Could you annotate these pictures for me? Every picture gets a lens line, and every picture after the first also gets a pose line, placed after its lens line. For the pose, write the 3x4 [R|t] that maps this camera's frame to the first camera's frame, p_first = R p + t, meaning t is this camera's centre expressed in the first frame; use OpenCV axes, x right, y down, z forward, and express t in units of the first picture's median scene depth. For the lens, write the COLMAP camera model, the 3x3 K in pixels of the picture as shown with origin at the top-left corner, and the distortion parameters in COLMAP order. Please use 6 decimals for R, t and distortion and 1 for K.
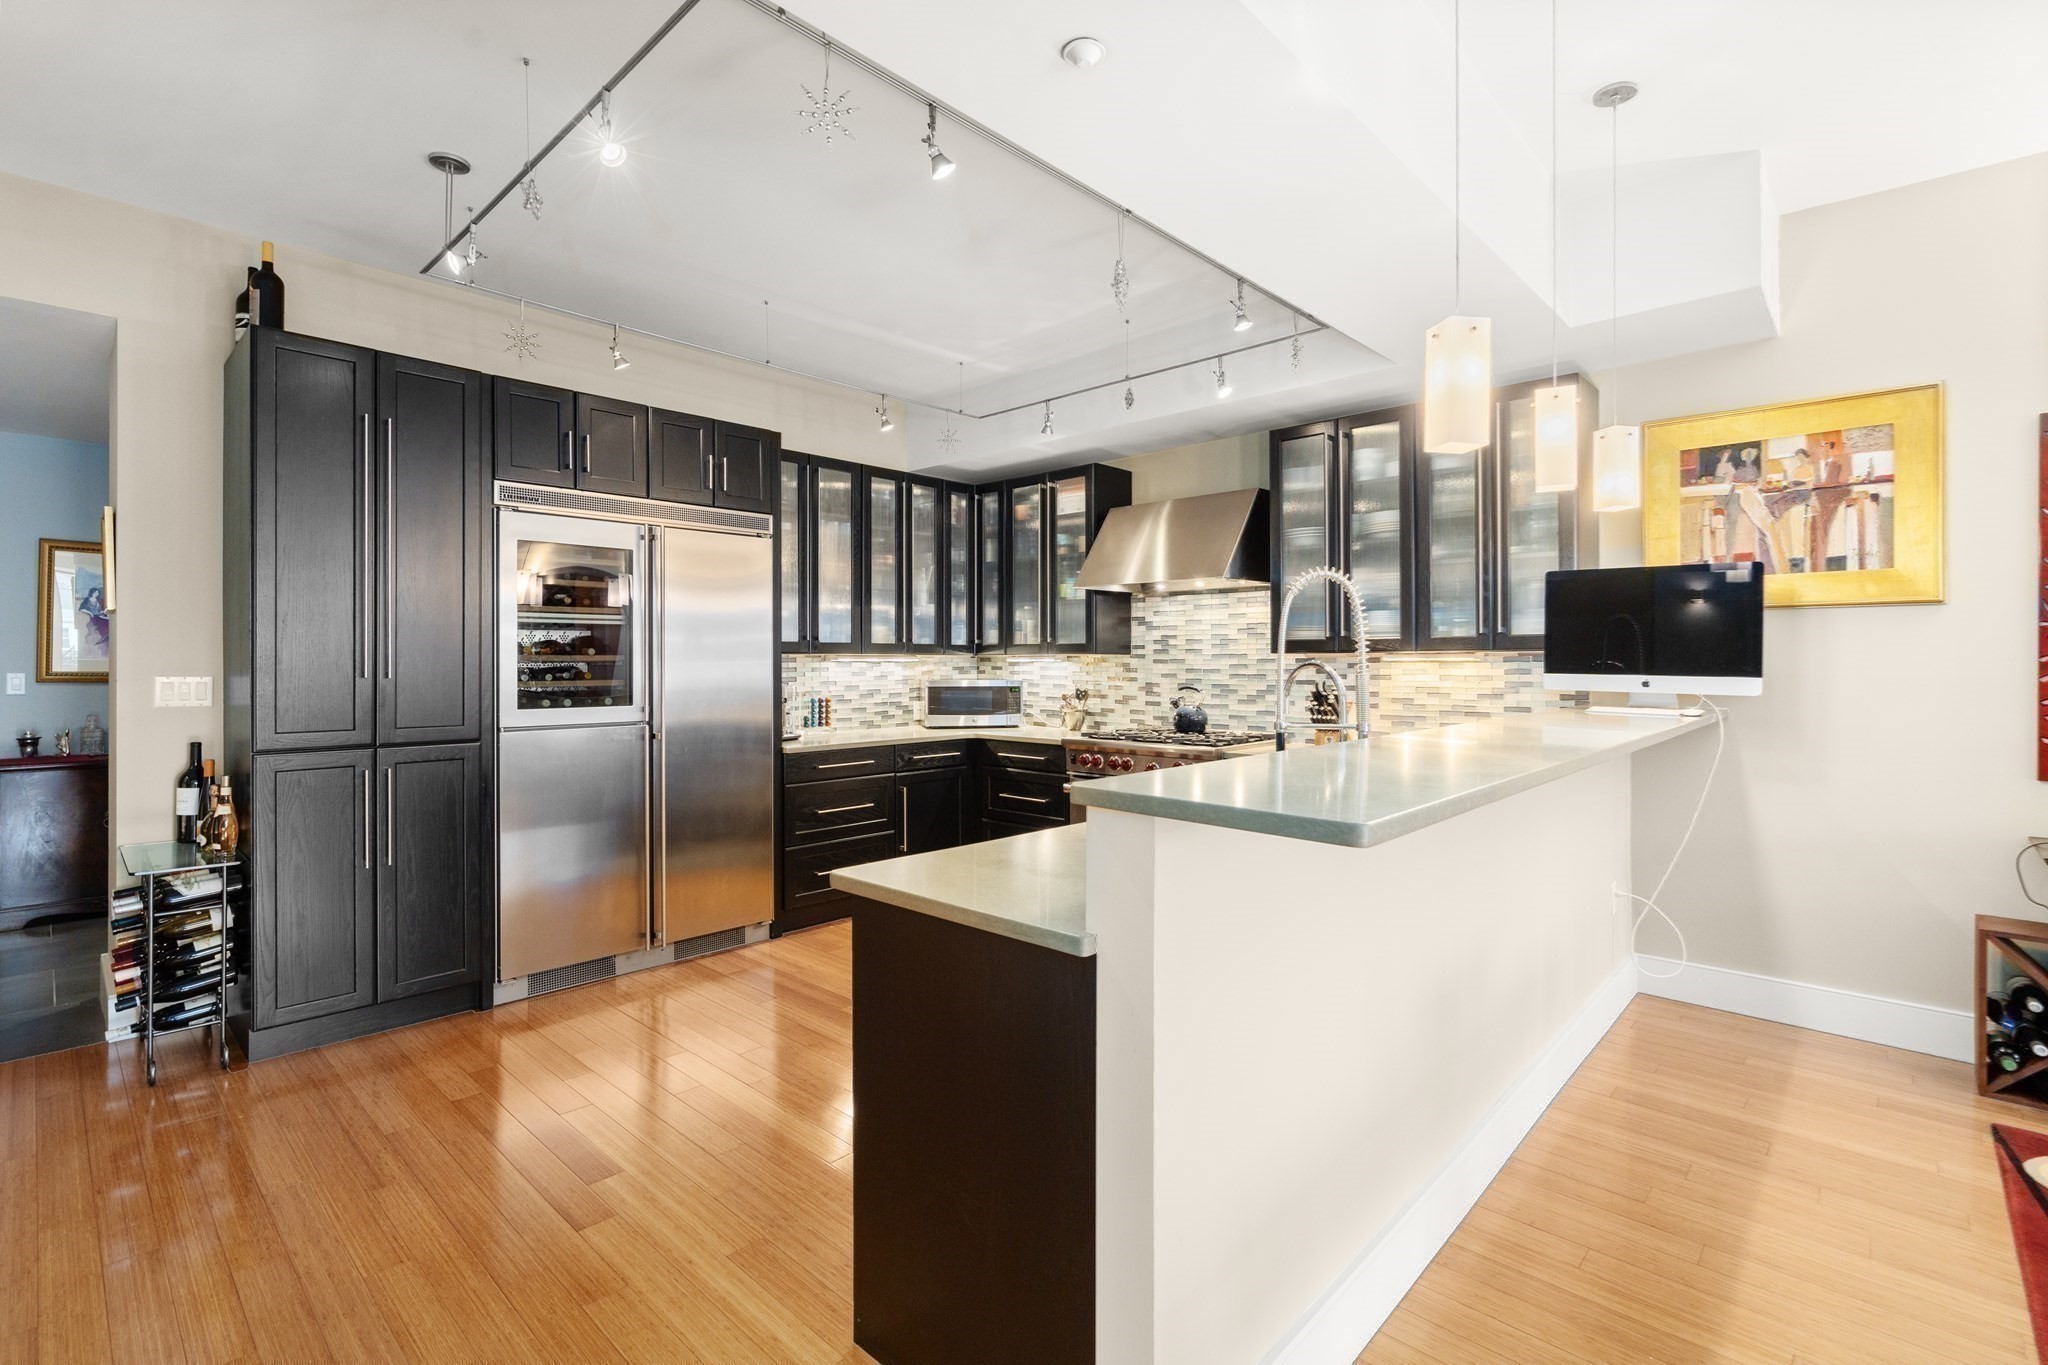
lens RADIAL K [[932.3, 0, 1020.3], [0, 932.3, 663.7], [0, 0, 1]] dist [-0.002616, 0.000688]
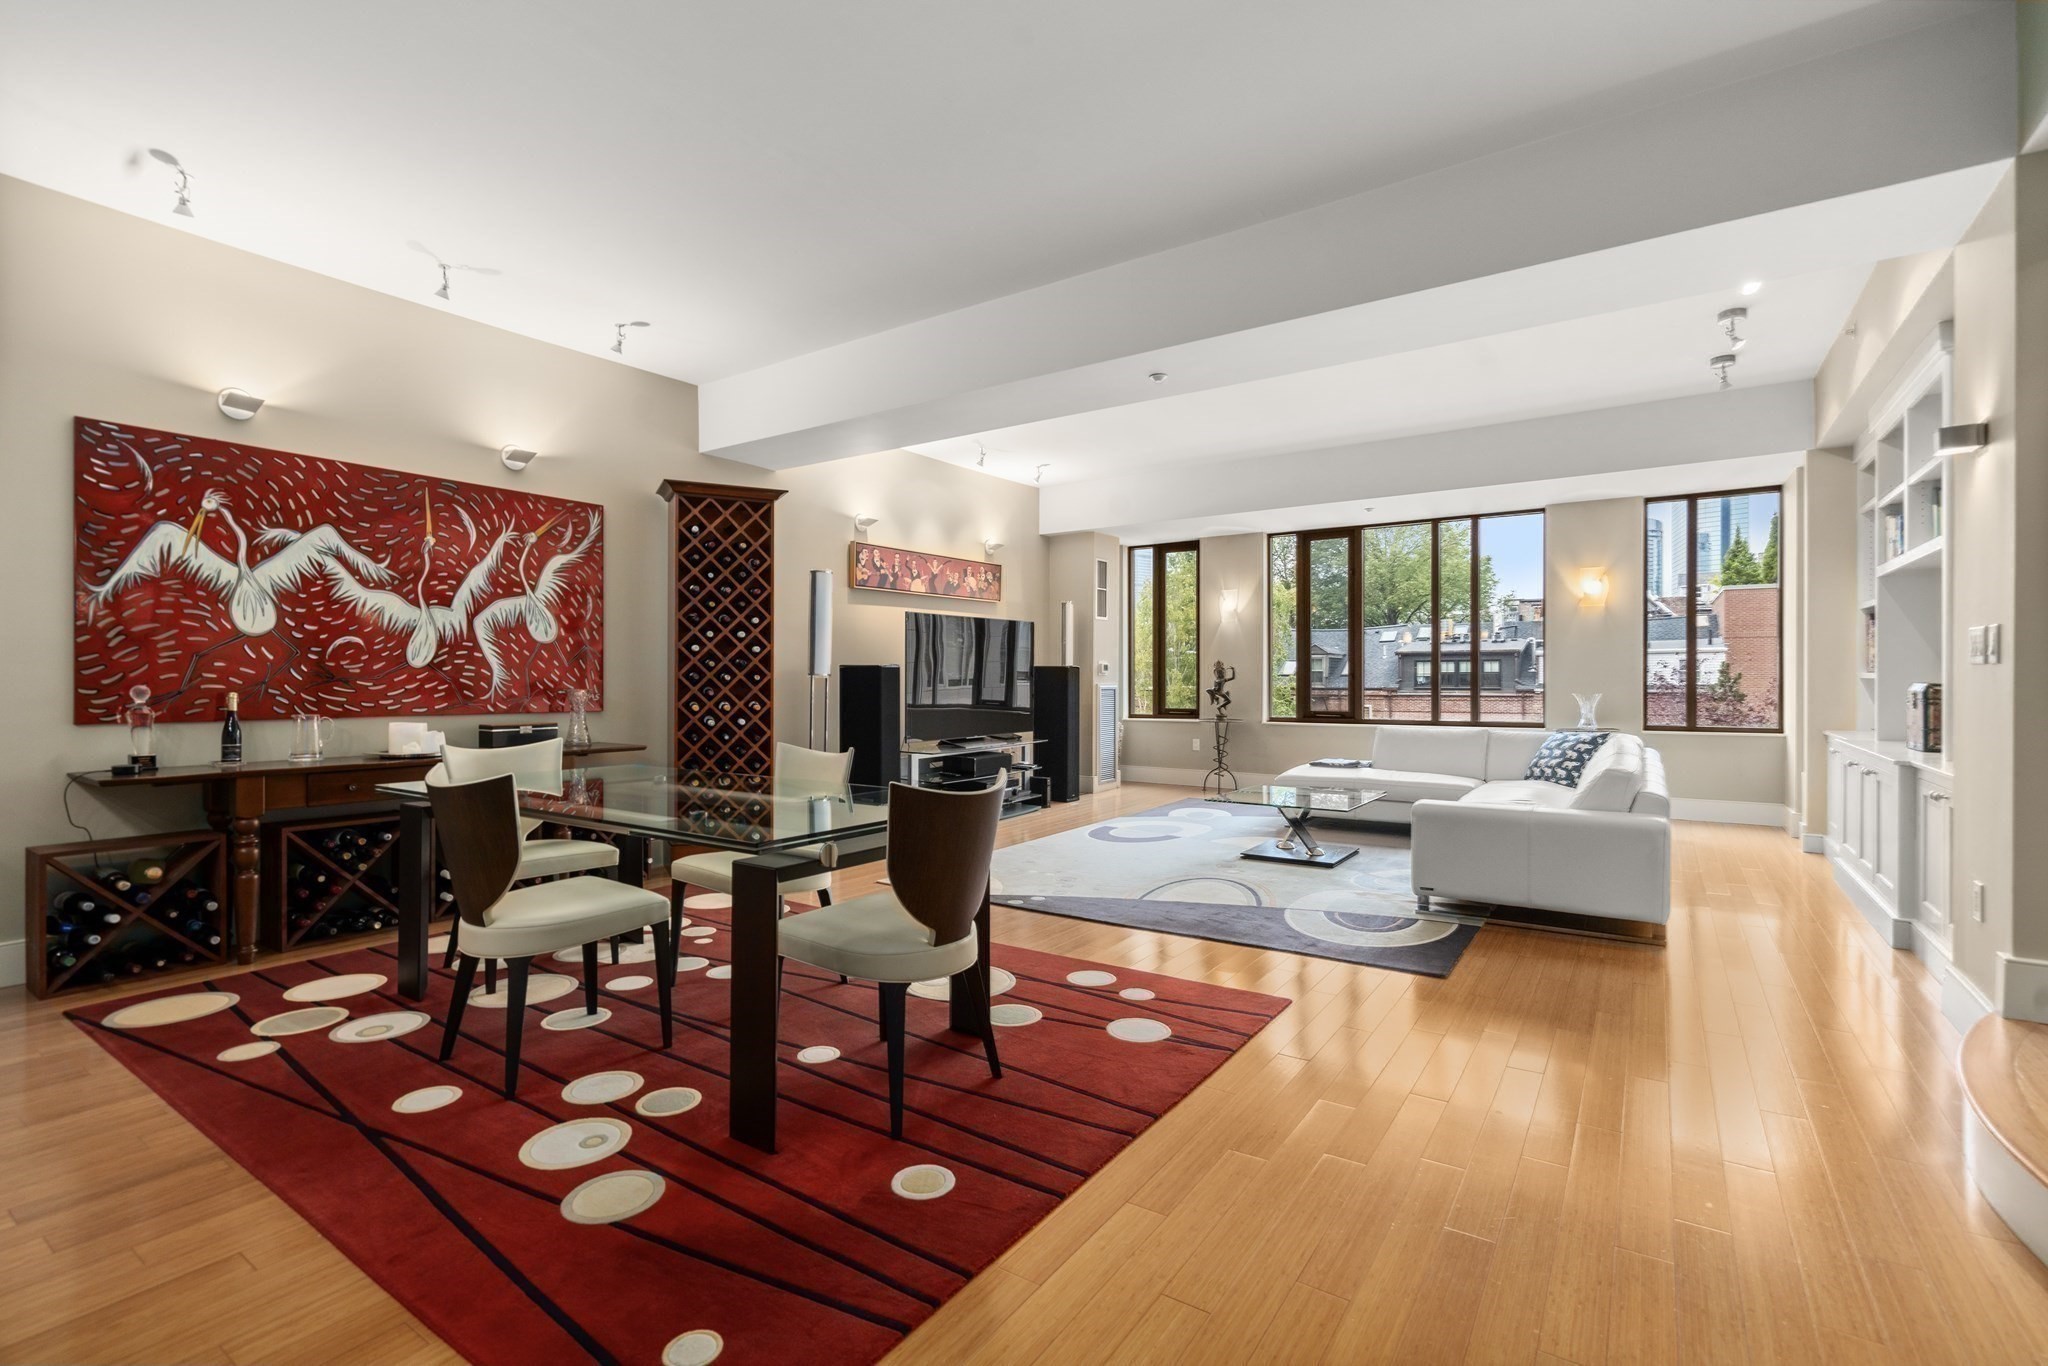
lens RADIAL K [[932.3, 0, 1022.6], [0, 932.3, 681.7], [0, 0, 1]] dist [-0.002616, 0.000688]
pose [[-0.152649, -0.001454, 0.988279, -0.233393], [0.003948, 0.999990, 0.002081, 0.065726], [-0.988273, 0.004219, -0.152642, -0.011116]]
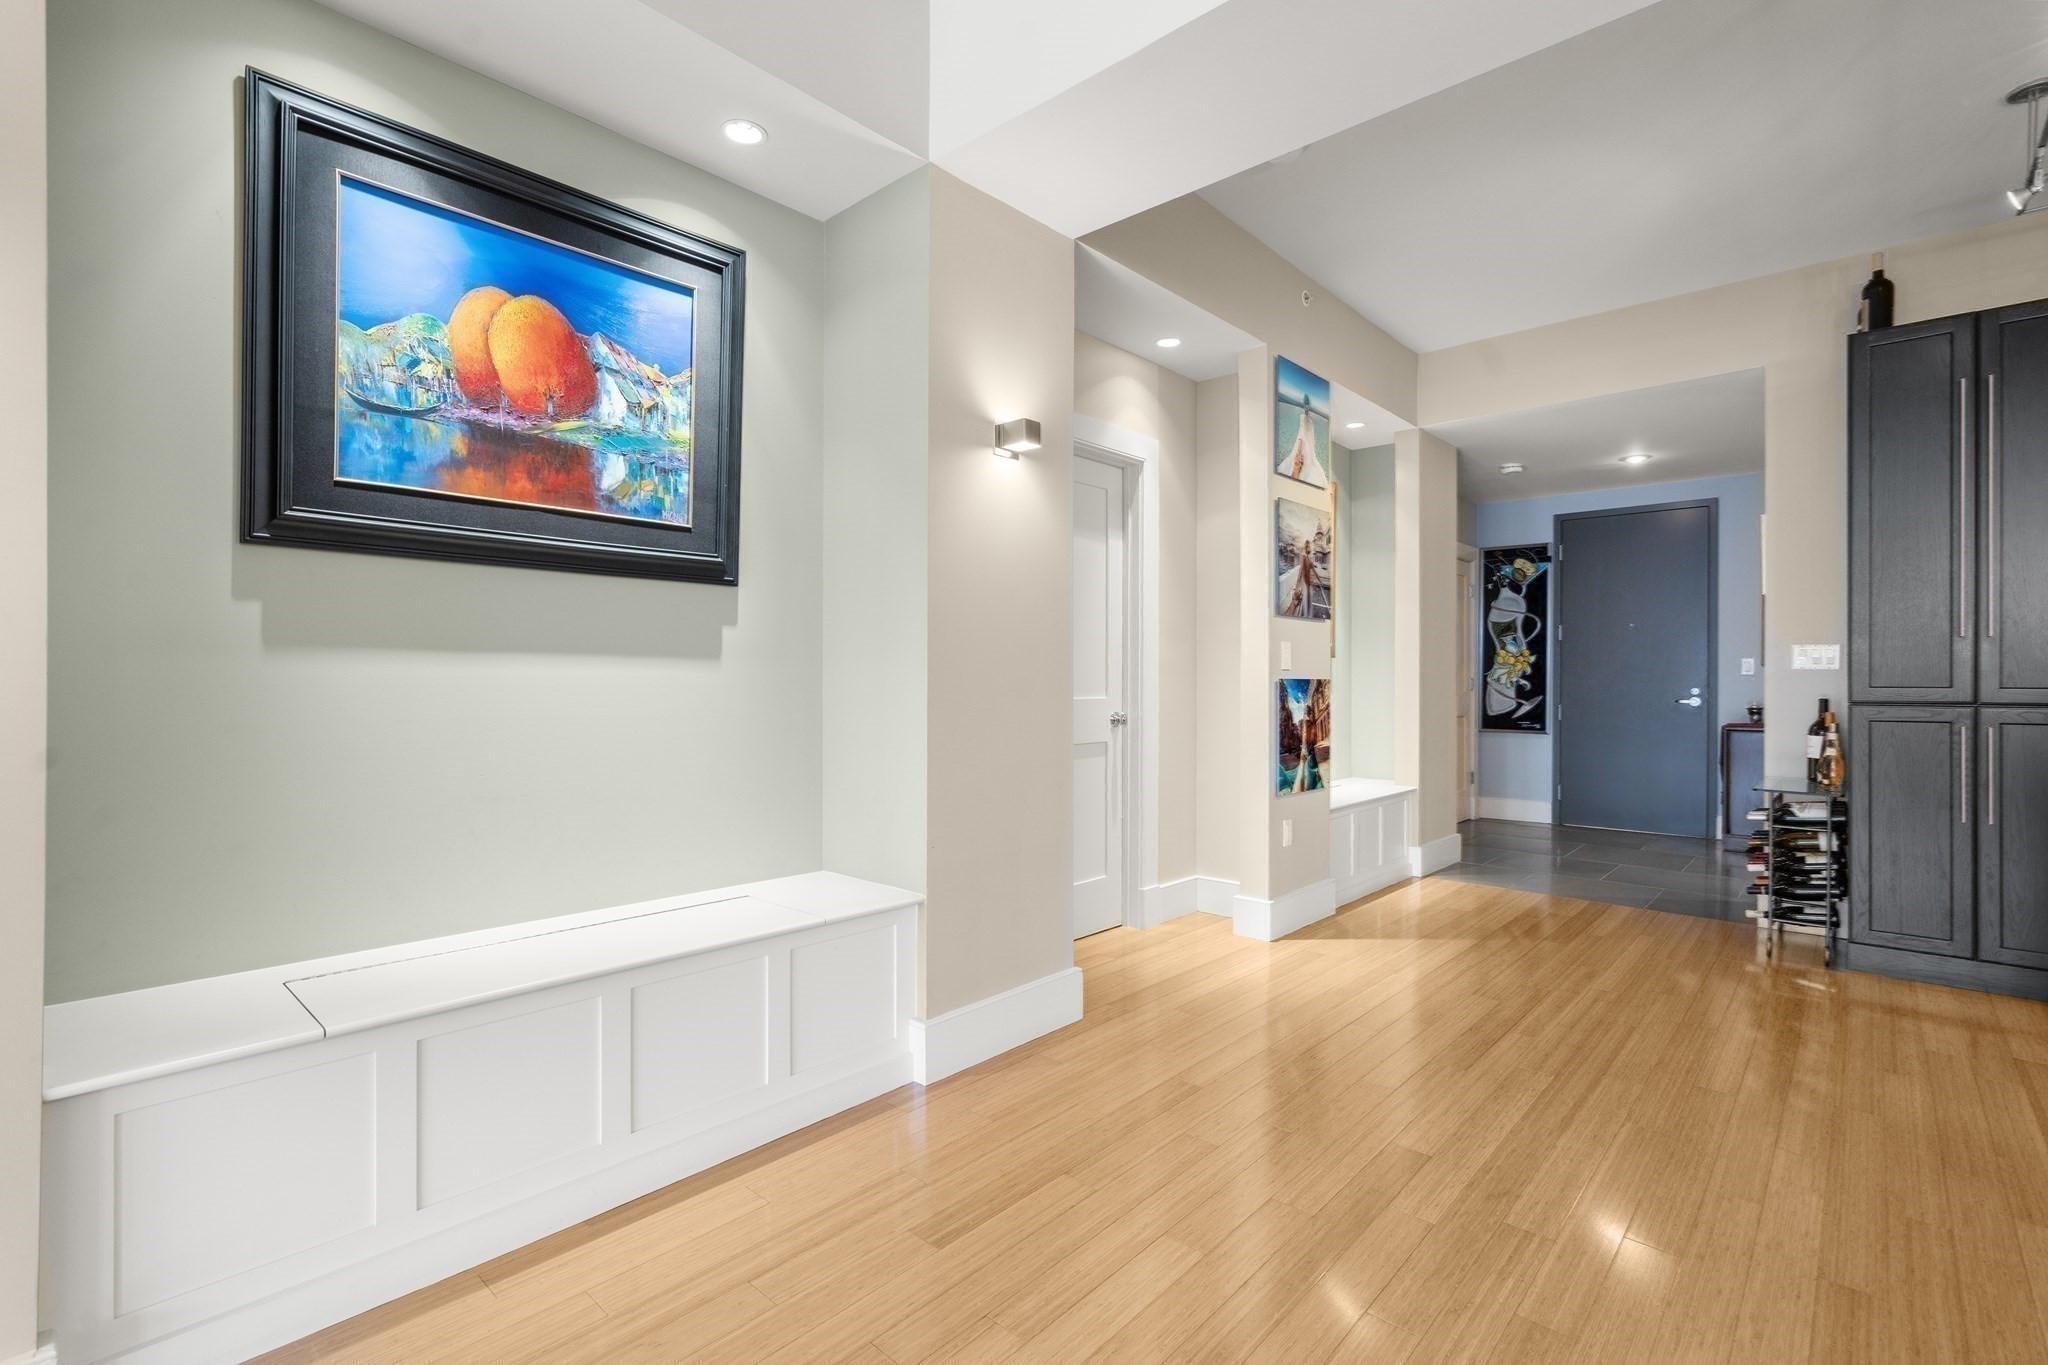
lens RADIAL K [[932.3, 0, 1017.9], [0, 932.3, 676.9], [0, 0, 1]] dist [-0.002616, 0.000688]
pose [[0.014794, -0.003661, -0.999884, 0.310080], [-0.000782, 0.999993, -0.003673, 0.065116], [0.999890, 0.000836, 0.014791, -0.054429]]
